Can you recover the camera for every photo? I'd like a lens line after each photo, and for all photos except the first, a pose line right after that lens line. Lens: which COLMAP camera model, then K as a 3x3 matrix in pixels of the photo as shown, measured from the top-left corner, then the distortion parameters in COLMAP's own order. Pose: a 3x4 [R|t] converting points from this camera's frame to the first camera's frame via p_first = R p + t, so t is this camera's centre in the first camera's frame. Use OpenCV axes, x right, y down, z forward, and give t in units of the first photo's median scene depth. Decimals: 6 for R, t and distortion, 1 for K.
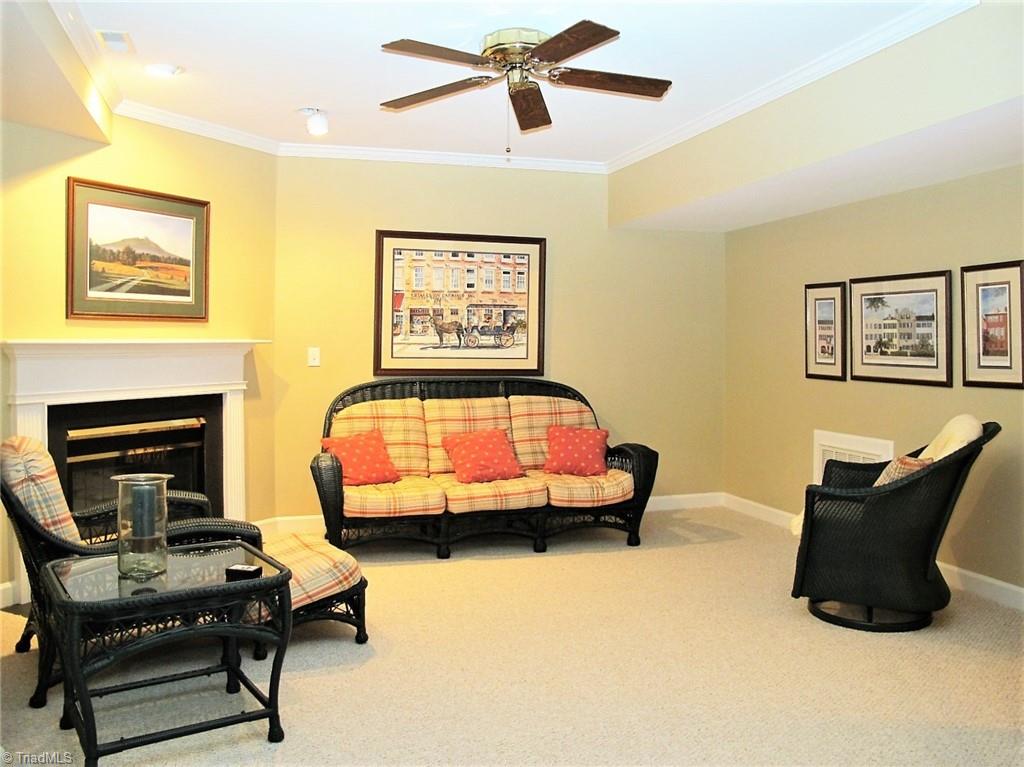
lens RADIAL K [[862.6, 0, 501.7], [0, 862.6, 347.6], [0, 0, 1]] dist [-0.153665, 0.122332]
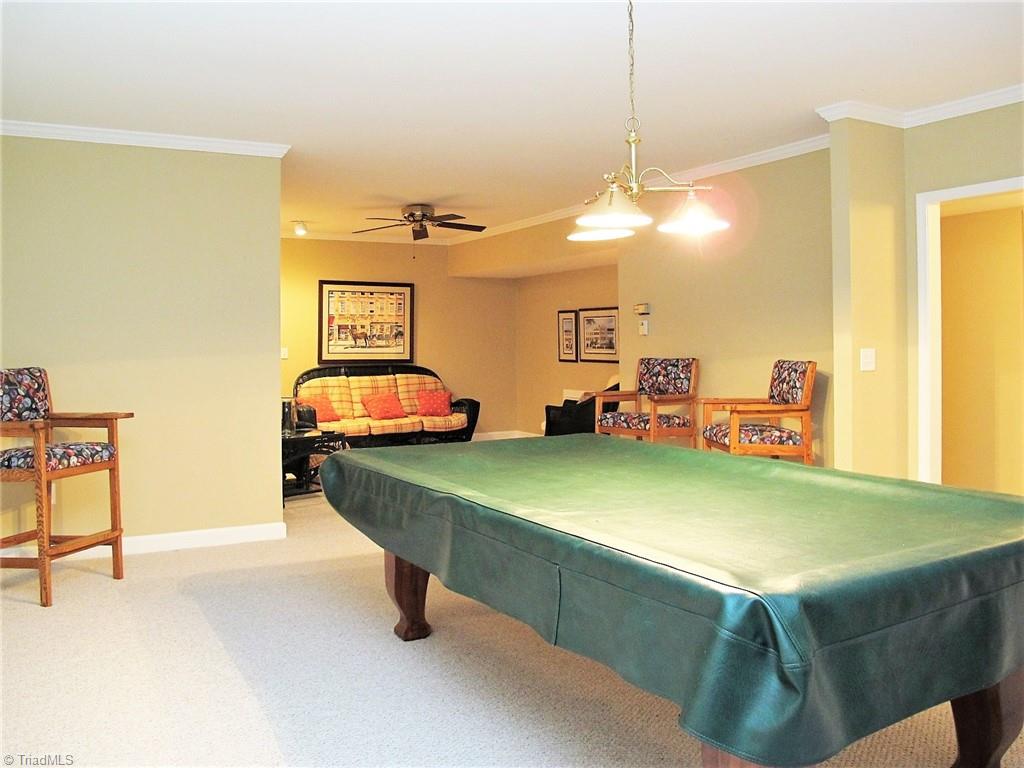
lens RADIAL K [[862.6, 0, 501.7], [0, 862.6, 348.1], [0, 0, 1]] dist [-0.153665, 0.122332]
pose [[0.976882, -0.010896, 0.213500, -0.156597], [0.011118, 0.999938, 0.000162, 0.004721], [-0.213489, 0.002215, 0.976943, -0.776793]]
